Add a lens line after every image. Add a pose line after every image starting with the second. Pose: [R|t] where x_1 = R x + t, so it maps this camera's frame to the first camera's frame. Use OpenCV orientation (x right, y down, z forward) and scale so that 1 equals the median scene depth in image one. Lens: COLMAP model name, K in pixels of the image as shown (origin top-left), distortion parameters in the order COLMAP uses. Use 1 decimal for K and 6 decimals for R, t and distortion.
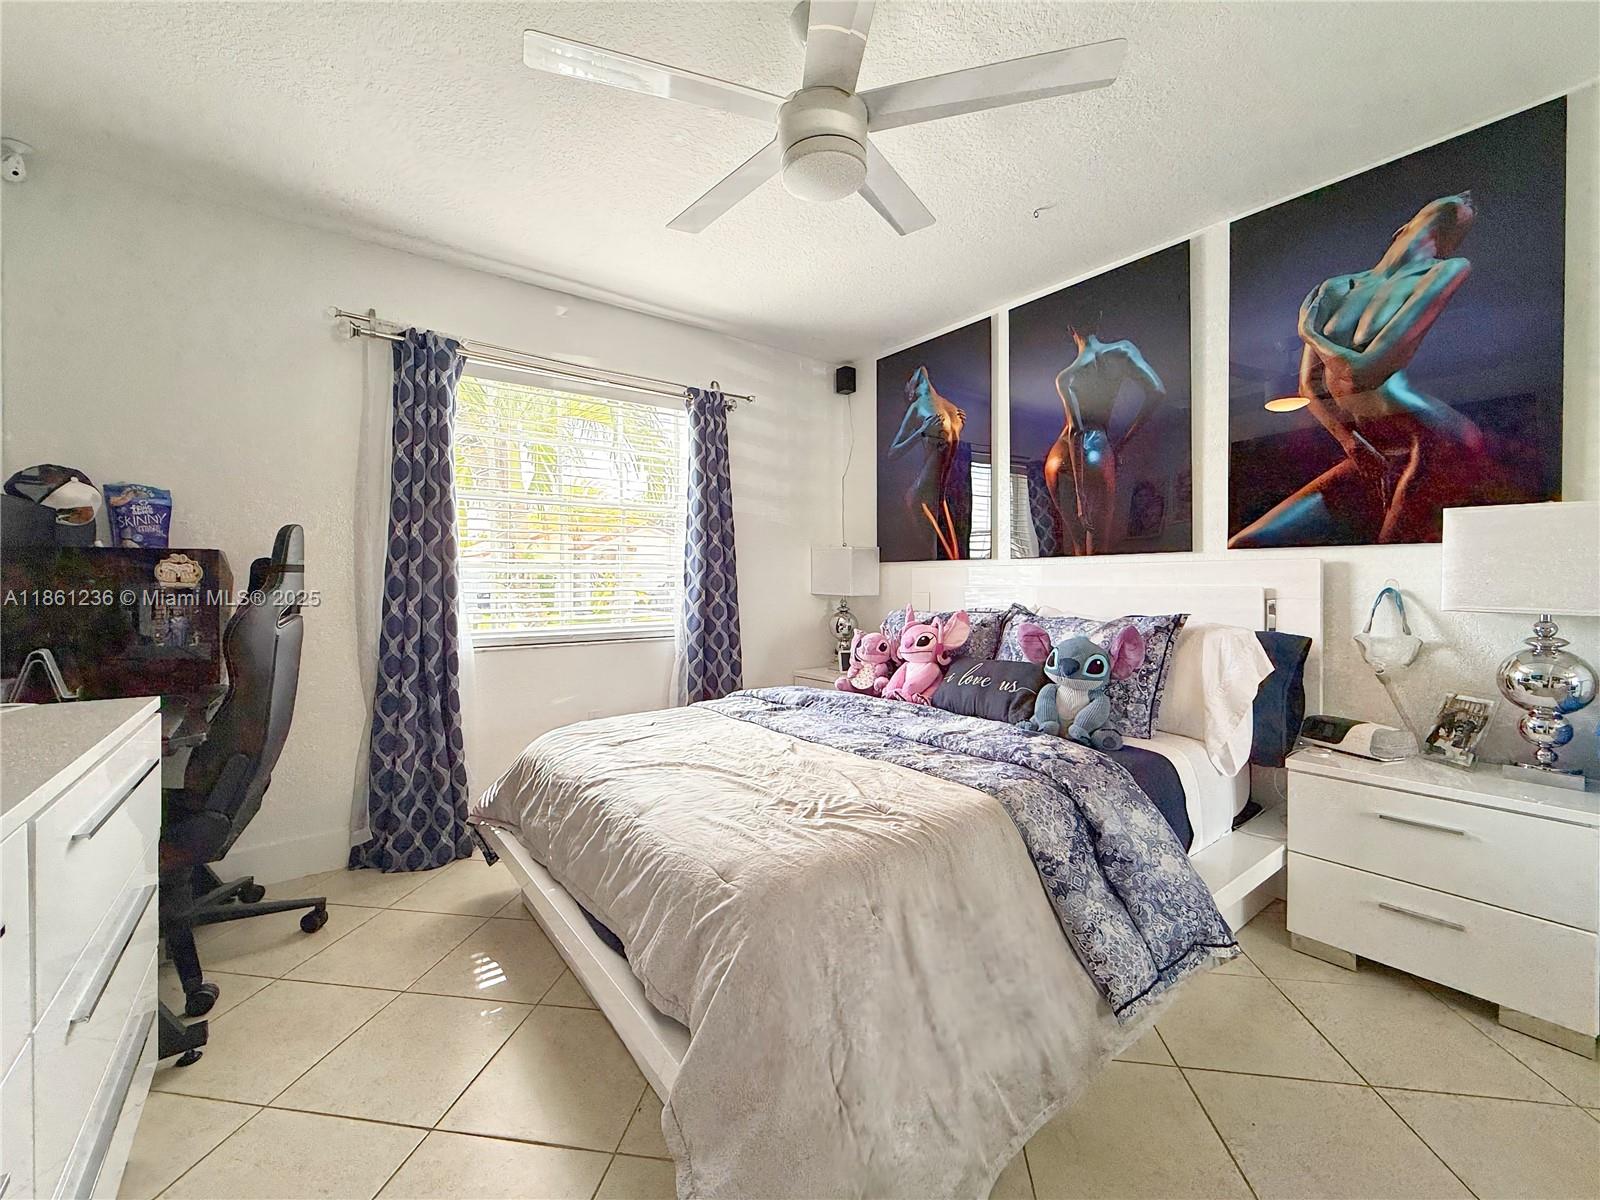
lens RADIAL K [[644.4, 0, 794.7], [0, 644.4, 591.6], [0, 0, 1]] dist [0.002277, -0.000179]
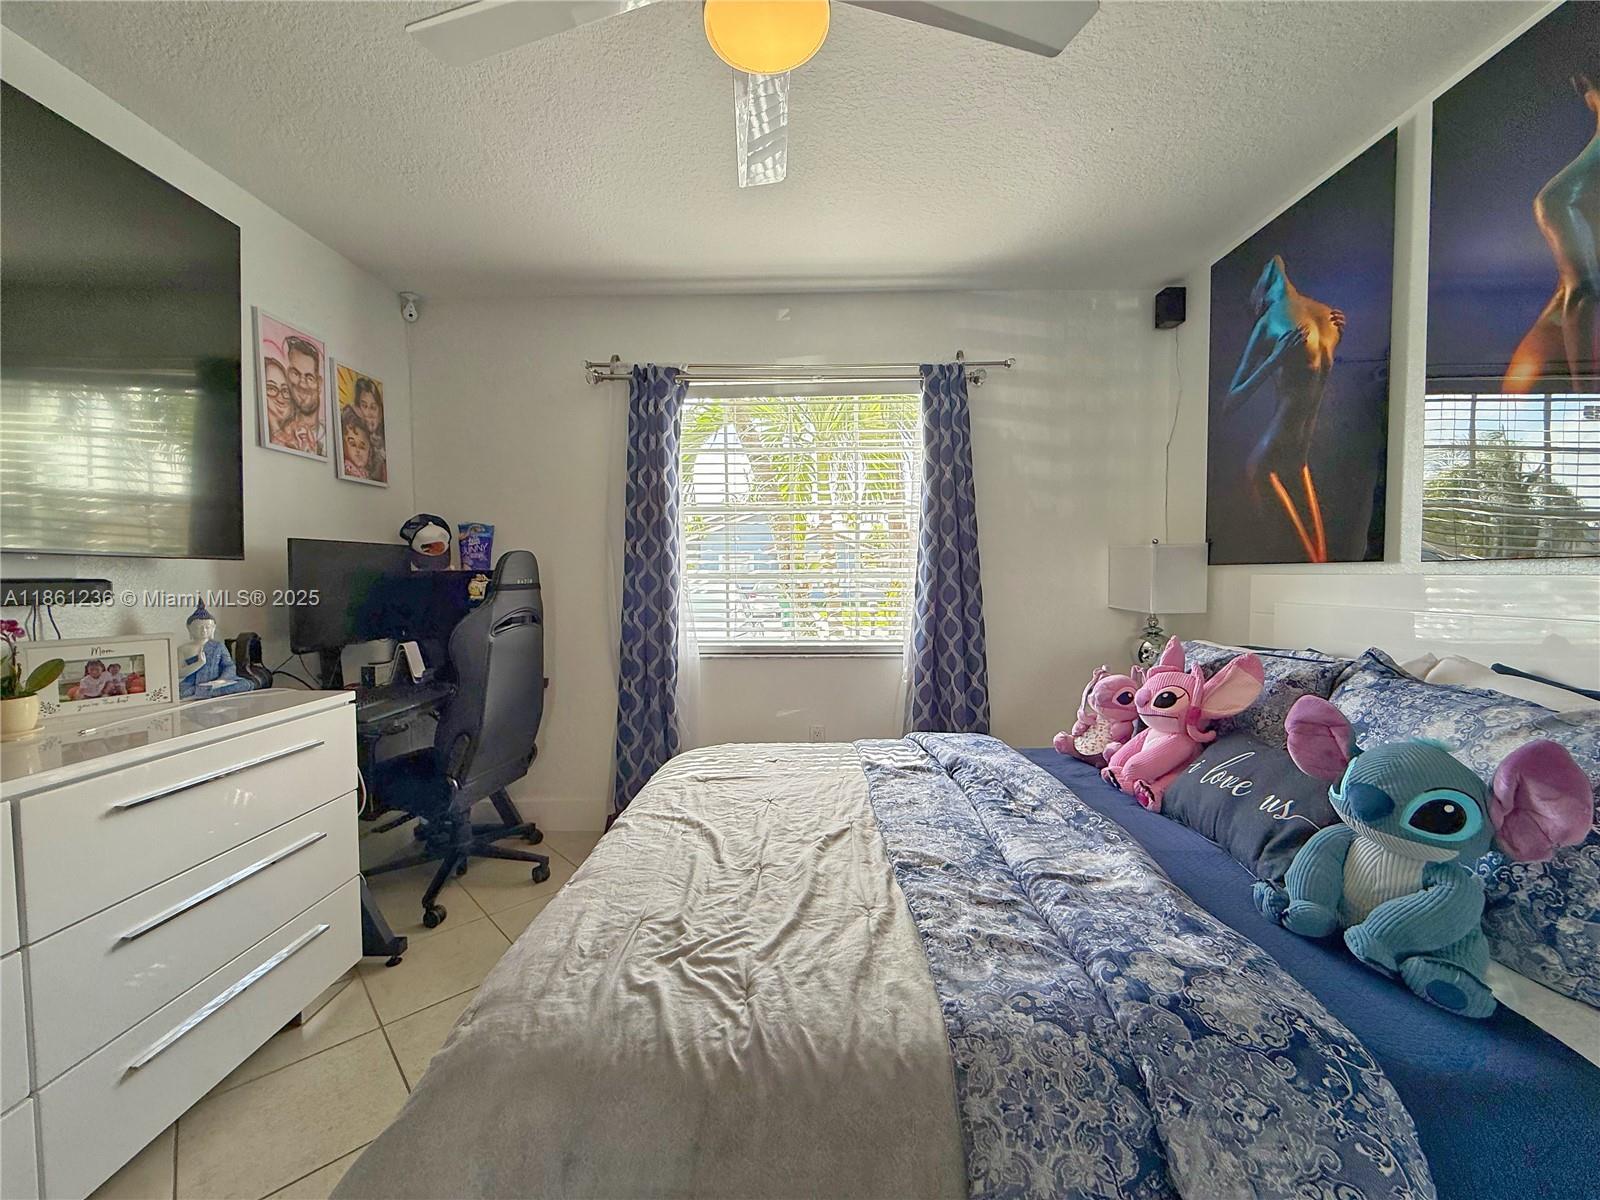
lens RADIAL K [[636.0, 0, 798.3], [0, 636.0, 606.5], [0, 0, 1]] dist [-0.000112, -0.000009]
pose [[0.792471, 0.027743, -0.609278, 0.267305], [-0.005330, 0.999242, 0.038568, -0.033728], [0.609886, -0.027317, 0.792018, 0.261222]]
